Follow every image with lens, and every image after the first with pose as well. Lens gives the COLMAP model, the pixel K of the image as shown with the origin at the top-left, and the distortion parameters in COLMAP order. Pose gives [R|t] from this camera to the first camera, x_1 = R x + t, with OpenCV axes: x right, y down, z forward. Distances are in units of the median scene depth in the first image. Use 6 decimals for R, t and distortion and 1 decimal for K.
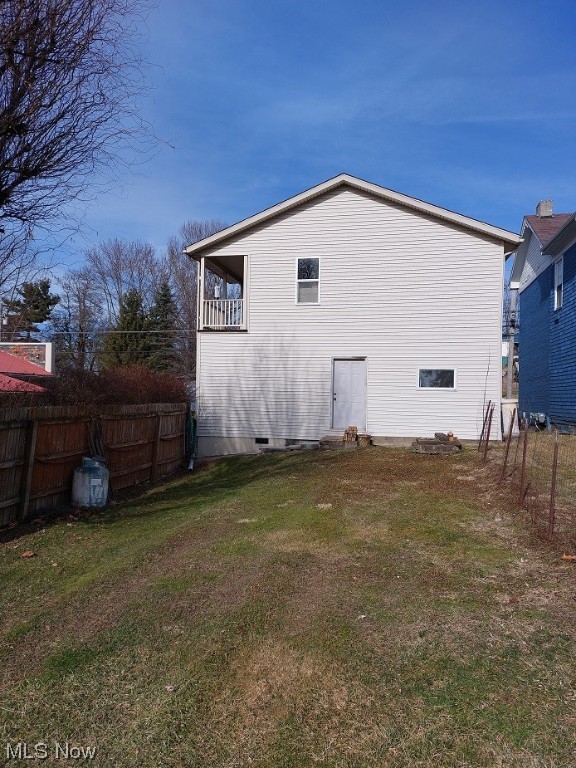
lens RADIAL K [[535.1, 0, 287.5], [0, 535.1, 385.3], [0, 0, 1]] dist [0.009307, 0.000837]
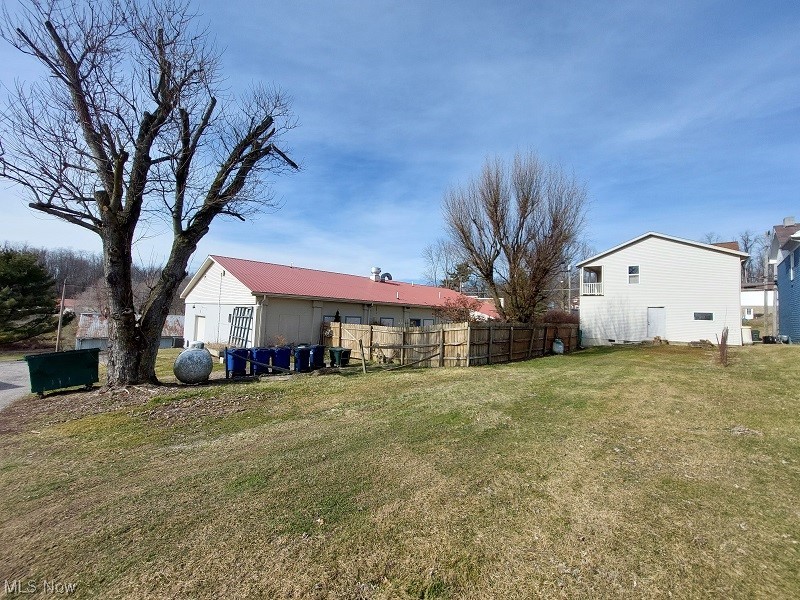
lens RADIAL K [[318.8, 0, 398.8], [0, 318.8, 294.4], [0, 0, 1]] dist [-0.023694, 0.000243]
pose [[0.833361, -0.019012, -0.552402, -0.062014], [-0.016300, 0.998128, -0.058943, -0.006152], [0.552488, 0.058125, 0.831492, -0.764003]]
